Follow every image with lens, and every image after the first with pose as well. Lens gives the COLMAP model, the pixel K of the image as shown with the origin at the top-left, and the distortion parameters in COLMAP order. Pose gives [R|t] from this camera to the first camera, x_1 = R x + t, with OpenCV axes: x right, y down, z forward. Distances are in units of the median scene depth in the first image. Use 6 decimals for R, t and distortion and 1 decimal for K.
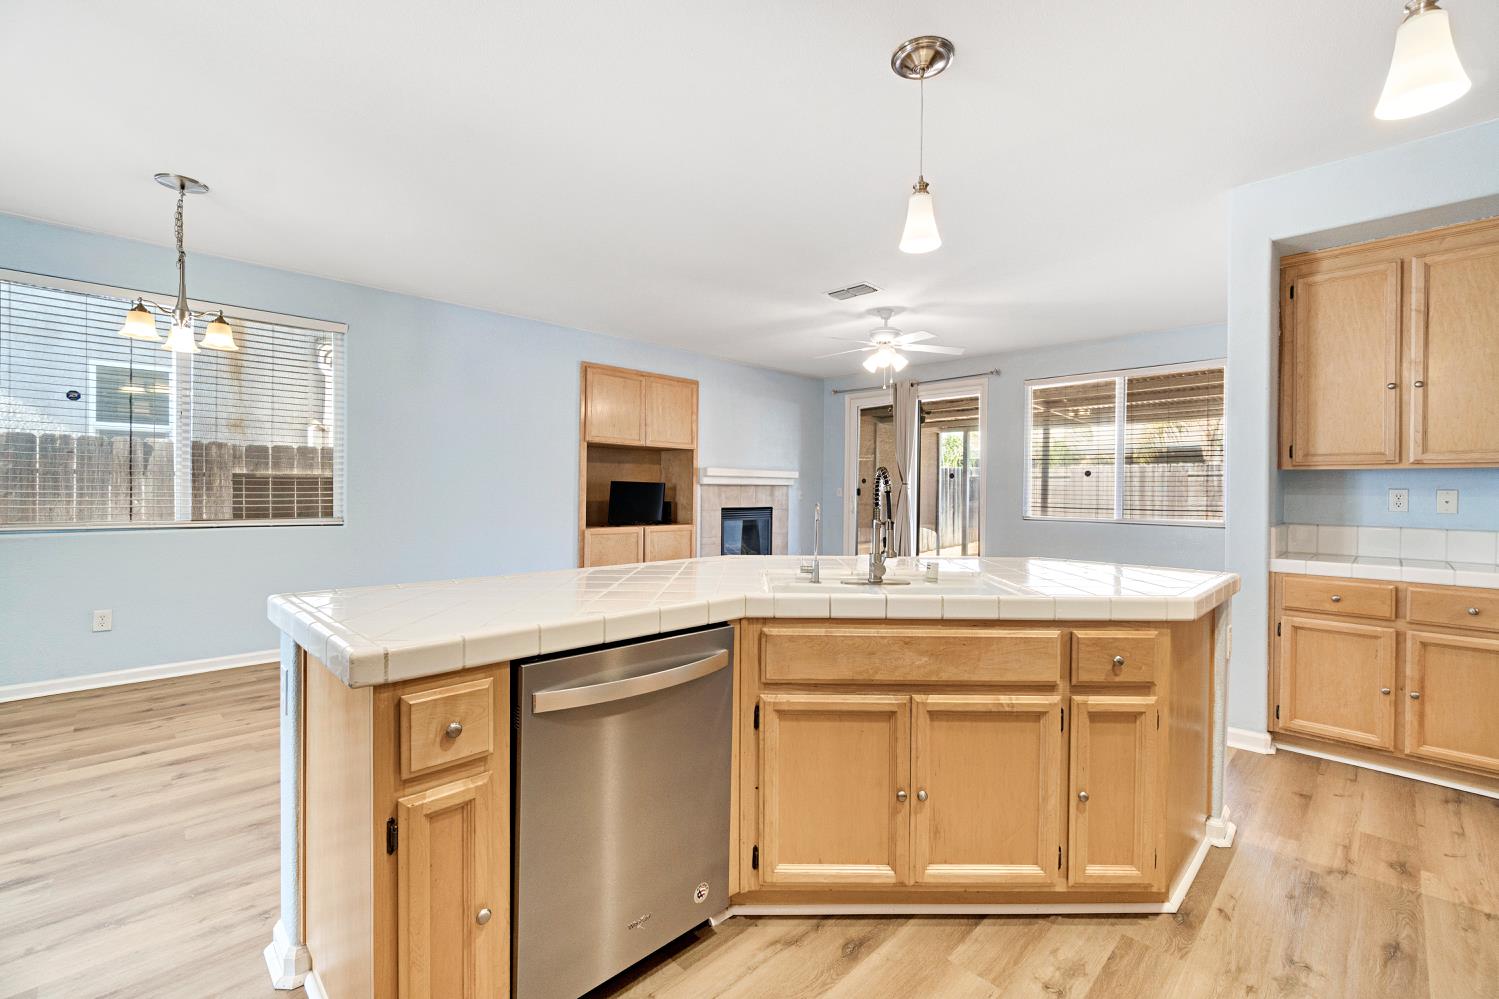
lens RADIAL K [[640.3, 0, 755.5], [0, 640.3, 496.5], [0, 0, 1]] dist [-0.002672, 0.000898]
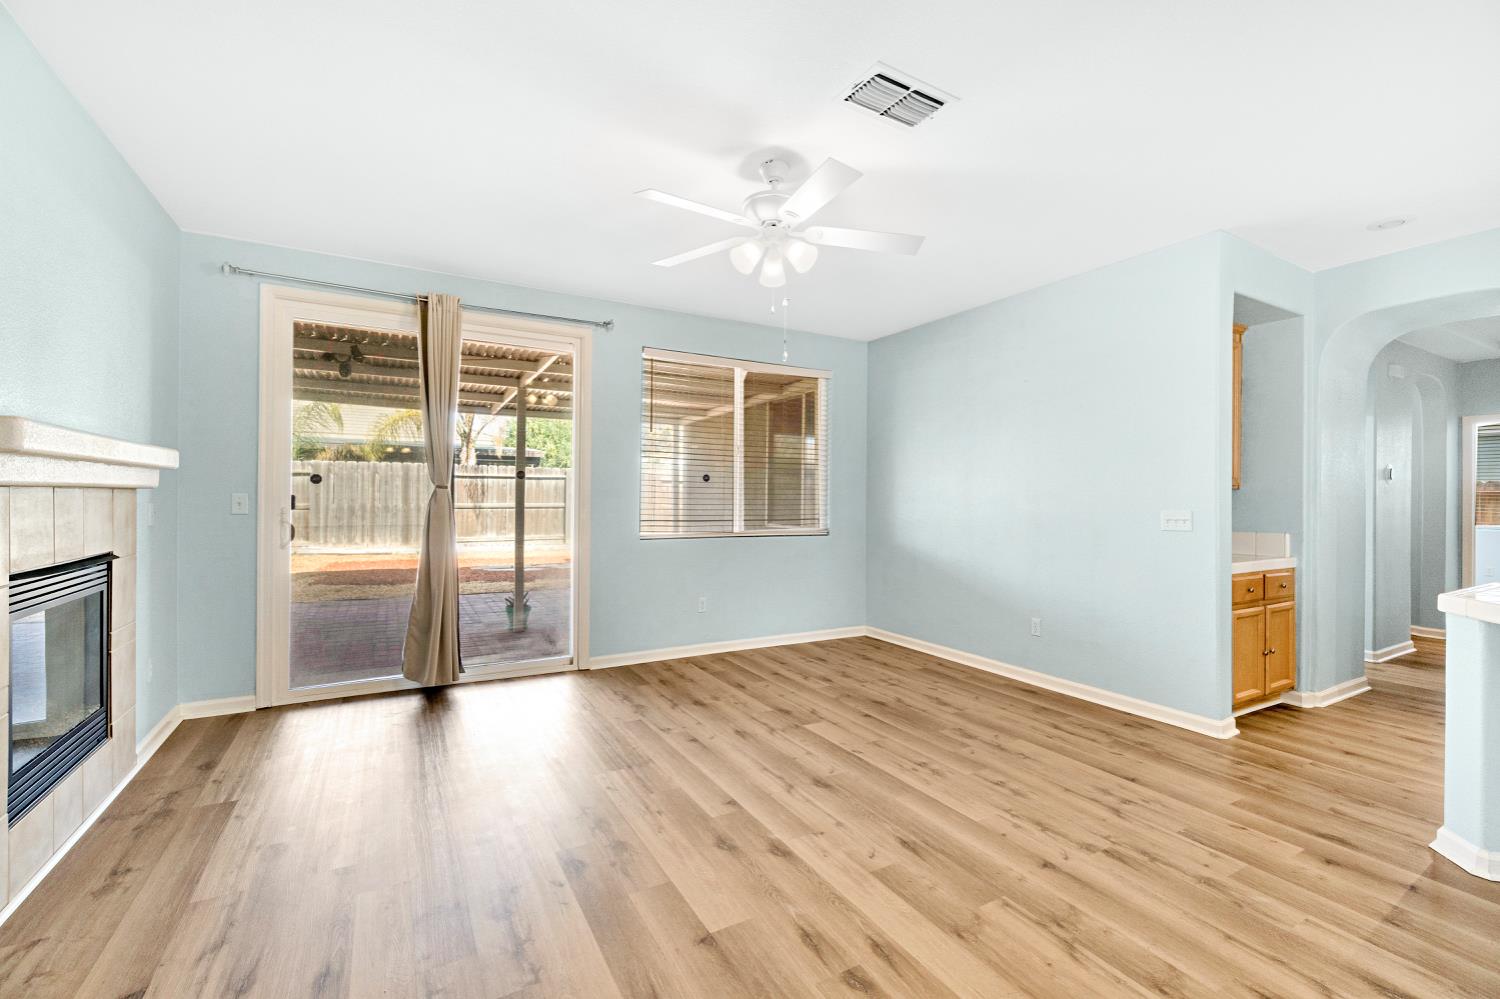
lens RADIAL K [[640.7, 0, 756.0], [0, 640.7, 496.5], [0, 0, 1]] dist [-0.002672, 0.000898]
pose [[0.258787, -0.006662, 0.965911, -0.612361], [0.003093, 0.999977, 0.006069, -0.040368], [-0.965929, 0.001417, 0.258802, 1.719408]]
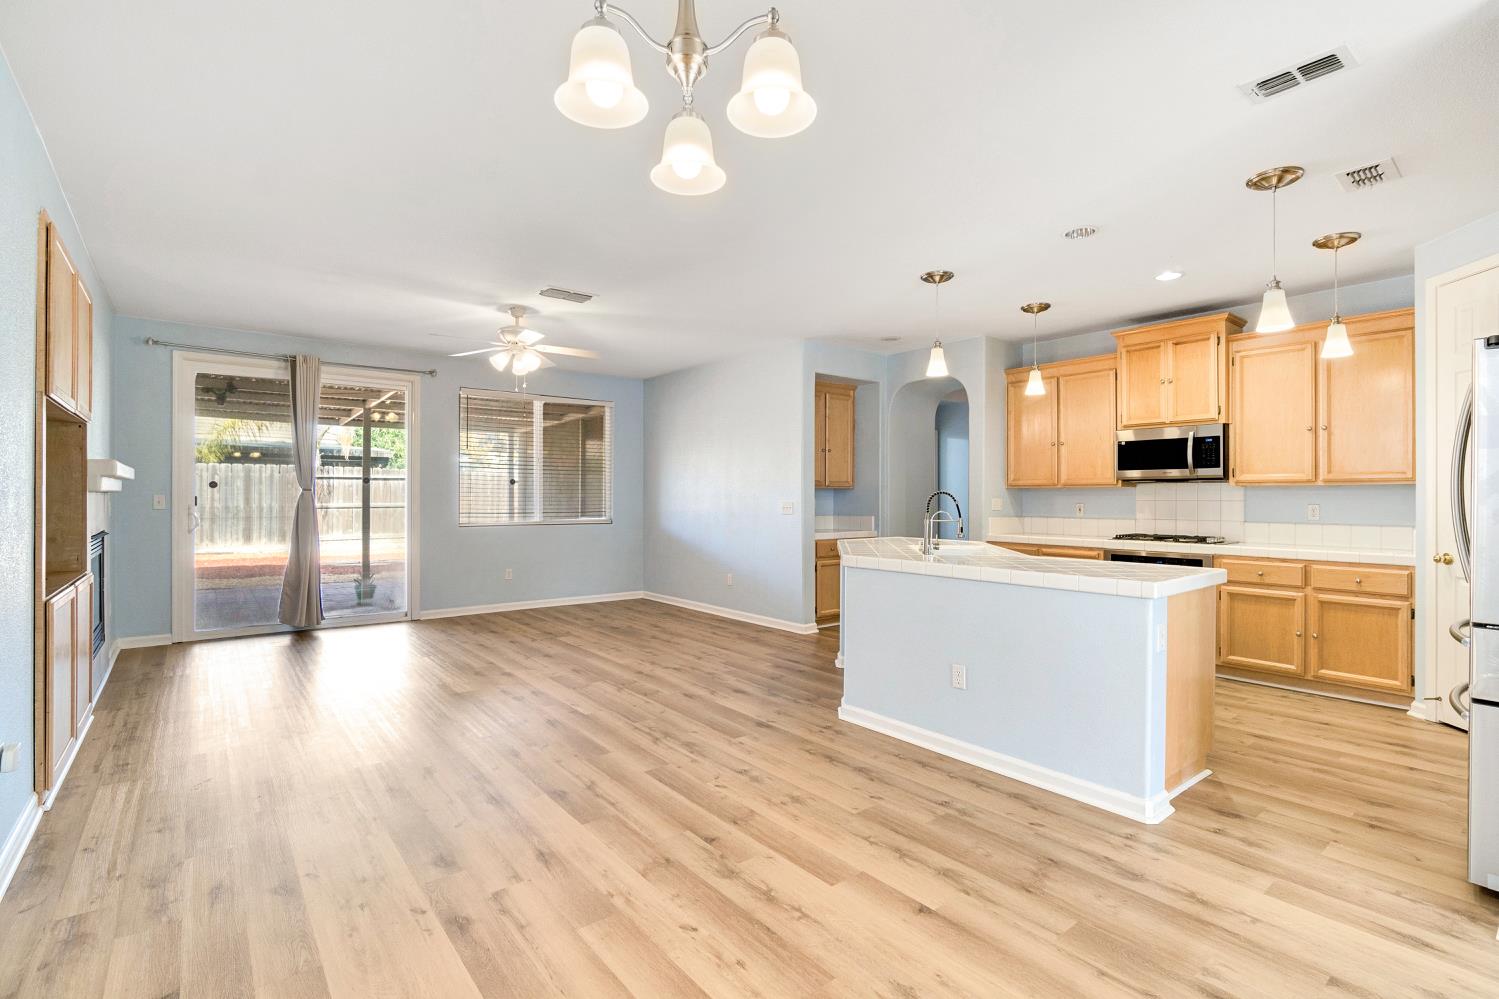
lens RADIAL K [[697.6, 0, 752.4], [0, 697.6, 497.0], [0, 0, 1]] dist [-0.001437, 0.000032]
pose [[0.110786, -0.011088, 0.993782, -1.522733], [0.008192, 0.999914, 0.010243, -0.043353], [-0.993811, 0.007007, 0.110867, 1.067560]]
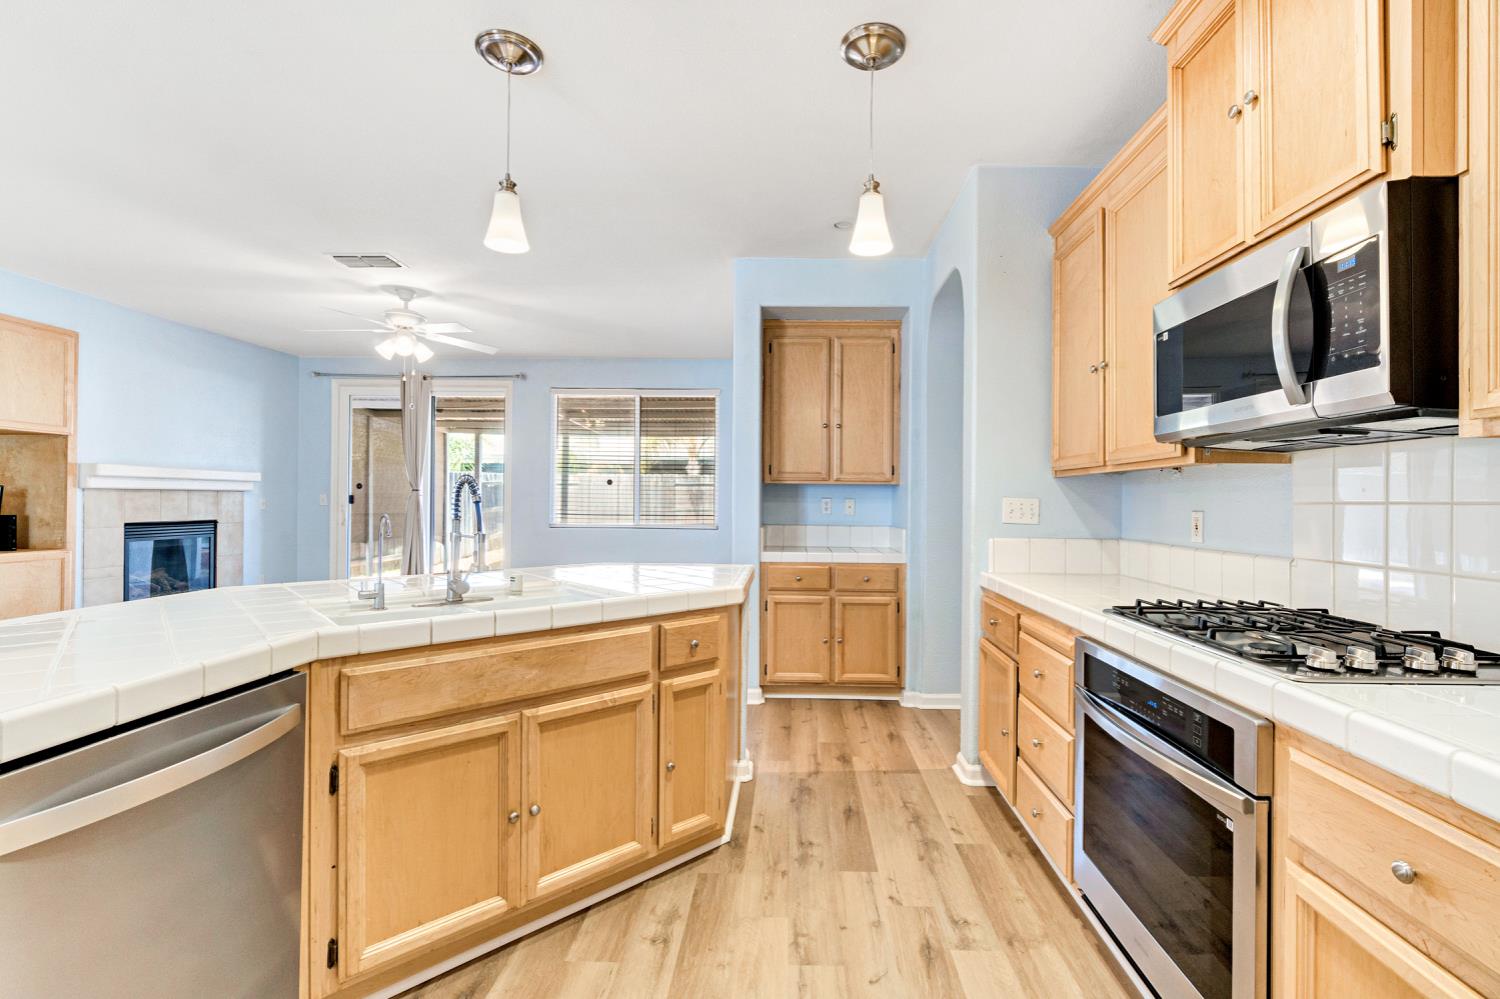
lens RADIAL K [[672.6, 0, 778.9], [0, 672.6, 499.8], [0, 0, 1]] dist [-0.000490, 0.000148]
pose [[0.722653, -0.001391, 0.691210, -0.120194], [0.004682, 0.999985, -0.002883, -0.004443], [-0.691195, 0.005320, 0.722648, -0.008520]]
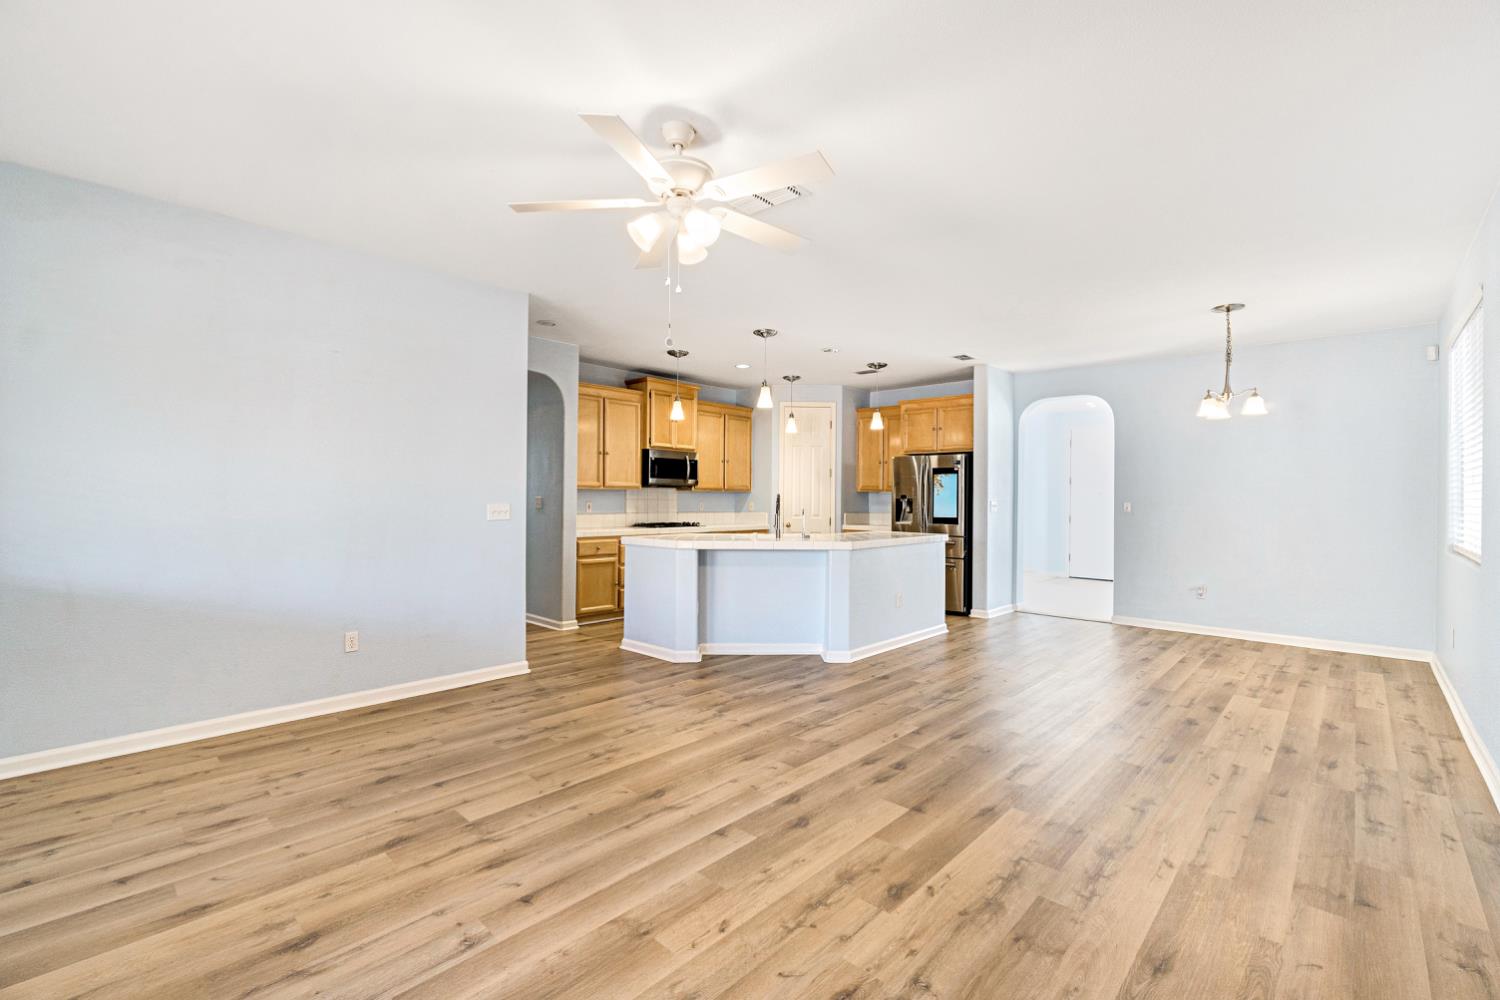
lens RADIAL K [[656.1, 0, 761.8], [0, 656.1, 497.6], [0, 0, 1]] dist [-0.003123, 0.000079]
pose [[-0.998696, -0.020217, -0.046869, 0.315709], [-0.020616, 0.999755, 0.008065, -0.041827], [0.046694, 0.009021, -0.998869, 2.921205]]
